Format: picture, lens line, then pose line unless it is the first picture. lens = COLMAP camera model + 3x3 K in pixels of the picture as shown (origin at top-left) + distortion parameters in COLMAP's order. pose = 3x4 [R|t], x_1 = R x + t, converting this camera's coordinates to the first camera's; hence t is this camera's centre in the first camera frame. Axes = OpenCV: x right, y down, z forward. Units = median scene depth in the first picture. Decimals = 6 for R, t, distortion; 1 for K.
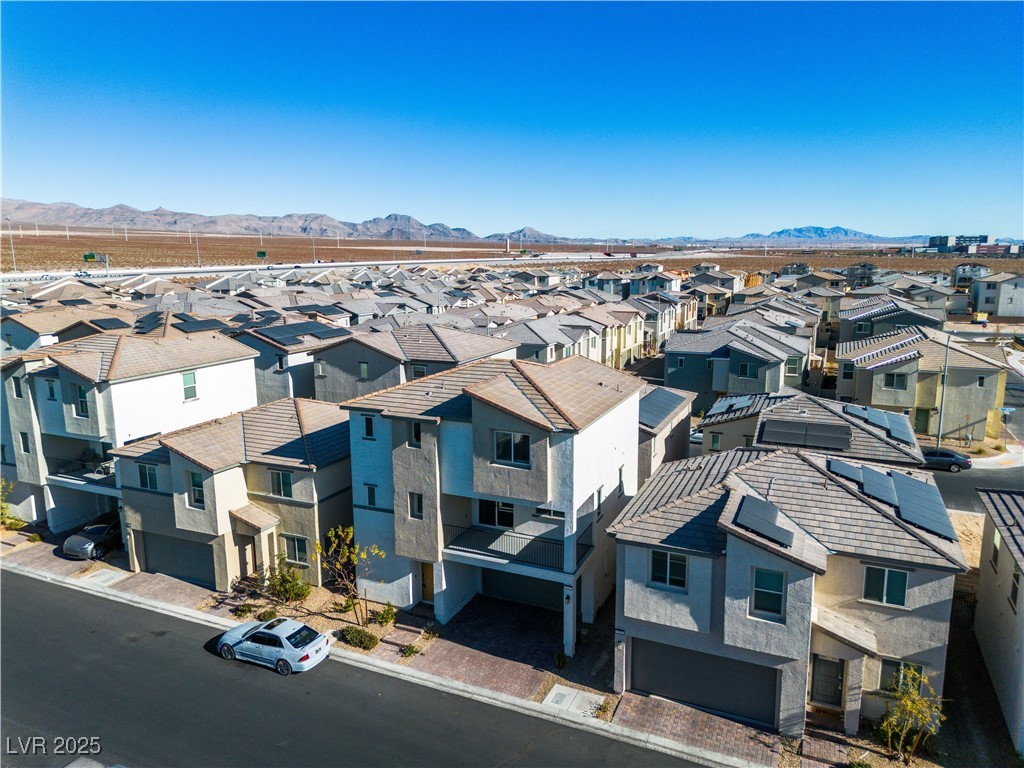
lens RADIAL K [[721.9, 0, 512.5], [0, 721.9, 389.5], [0, 0, 1]] dist [0.061183, -0.052022]
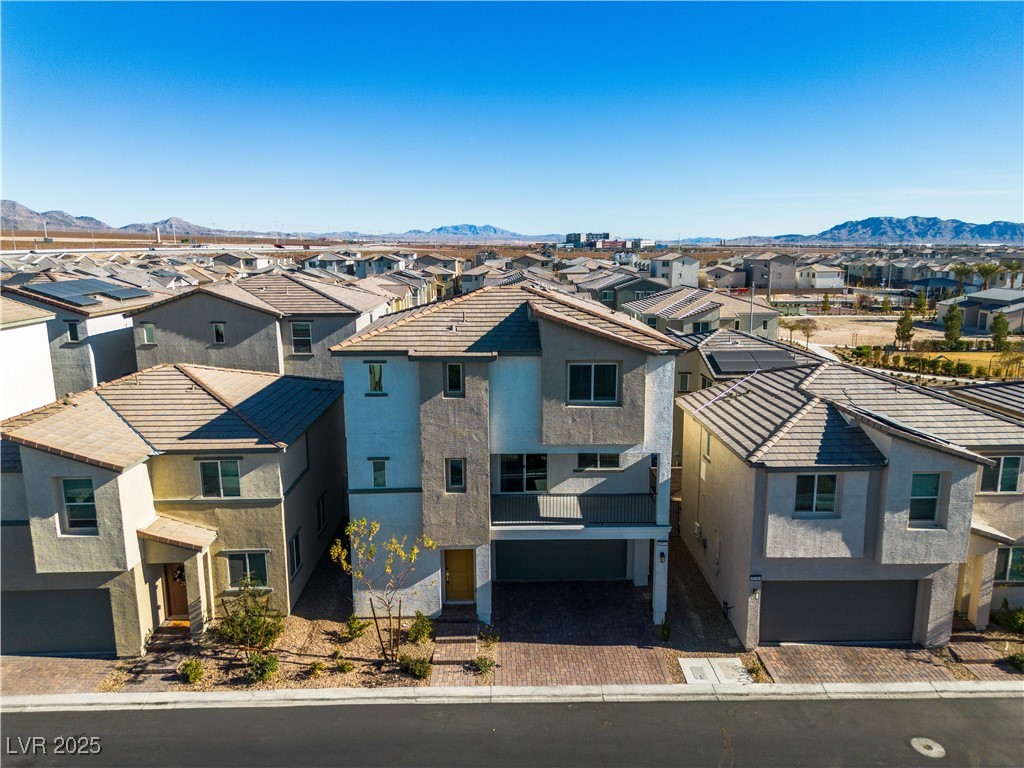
lens RADIAL K [[721.9, 0, 517.1], [0, 721.9, 383.8], [0, 0, 1]] dist [0.061183, -0.052022]
pose [[0.900029, -0.079936, 0.428437, -0.366777], [0.080225, 0.996625, 0.017416, 0.053826], [-0.428383, 0.018697, 0.903404, 0.272319]]
